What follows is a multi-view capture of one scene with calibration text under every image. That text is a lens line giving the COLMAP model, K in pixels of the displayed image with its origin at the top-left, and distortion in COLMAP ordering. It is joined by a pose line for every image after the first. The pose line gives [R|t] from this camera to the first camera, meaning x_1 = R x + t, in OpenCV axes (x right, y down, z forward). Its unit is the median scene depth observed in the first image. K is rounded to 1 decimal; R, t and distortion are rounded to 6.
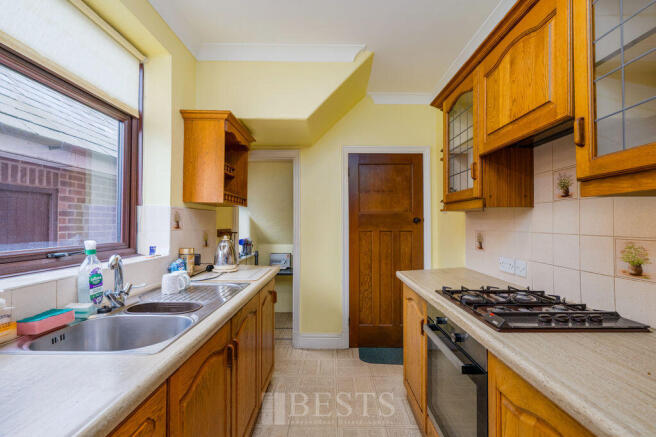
lens RADIAL K [[289.8, 0, 328.3], [0, 289.8, 219.1], [0, 0, 1]] dist [-0.000305, 0.000484]
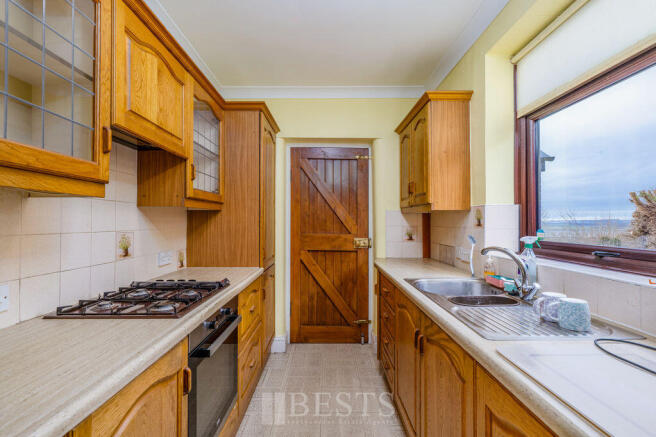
lens RADIAL K [[289.8, 0, 327.9], [0, 289.8, 220.5], [0, 0, 1]] dist [-0.000305, 0.000484]
pose [[-0.999923, -0.001606, -0.012302, 0.020496], [-0.001295, 0.999681, -0.025222, 0.037404], [0.012339, -0.025204, -0.999606, 2.065285]]
